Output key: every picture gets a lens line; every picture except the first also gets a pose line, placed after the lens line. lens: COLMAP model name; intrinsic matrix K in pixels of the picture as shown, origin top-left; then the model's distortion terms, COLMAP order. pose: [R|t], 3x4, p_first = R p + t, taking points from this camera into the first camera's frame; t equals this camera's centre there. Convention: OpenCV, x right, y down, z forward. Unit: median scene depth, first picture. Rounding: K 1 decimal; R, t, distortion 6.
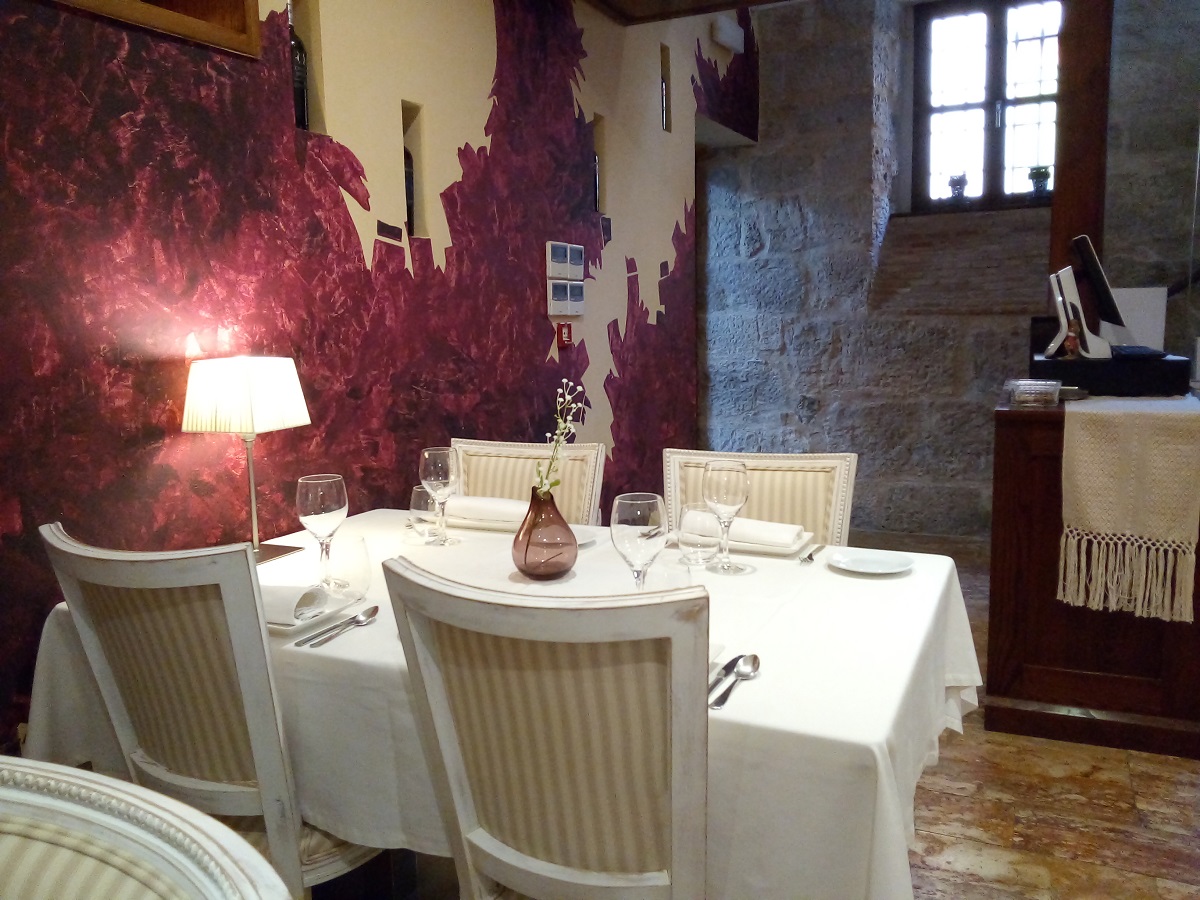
lens RADIAL K [[958.2, 0, 607.0], [0, 958.2, 450.5], [0, 0, 1]] dist [0.025118, -0.051427]
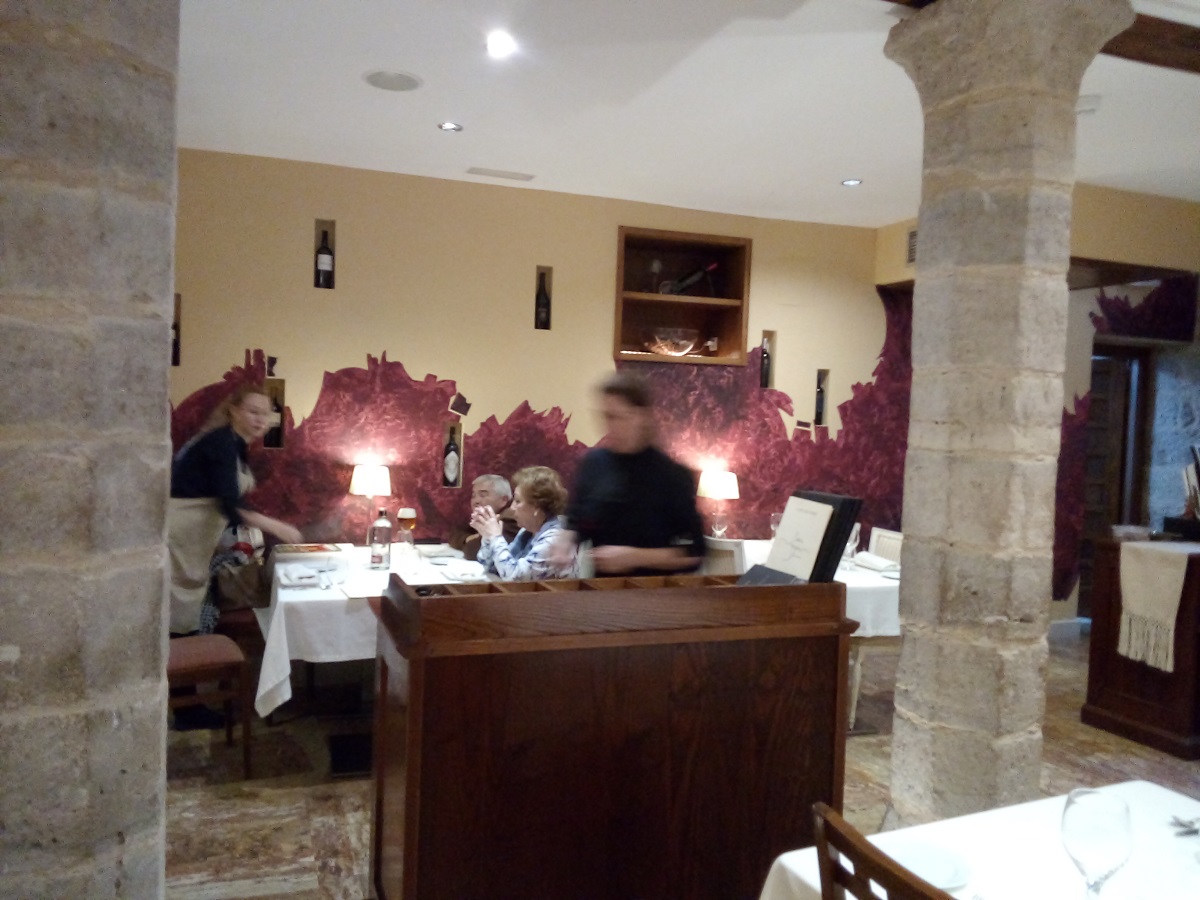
lens RADIAL K [[958.2, 0, 597.9], [0, 958.2, 446.1], [0, 0, 1]] dist [0.025118, -0.051427]
pose [[0.718847, 0.075801, -0.691024, 1.102652], [-0.150468, 0.987439, -0.048211, 0.014527], [0.678689, 0.138633, 0.721223, -1.093604]]
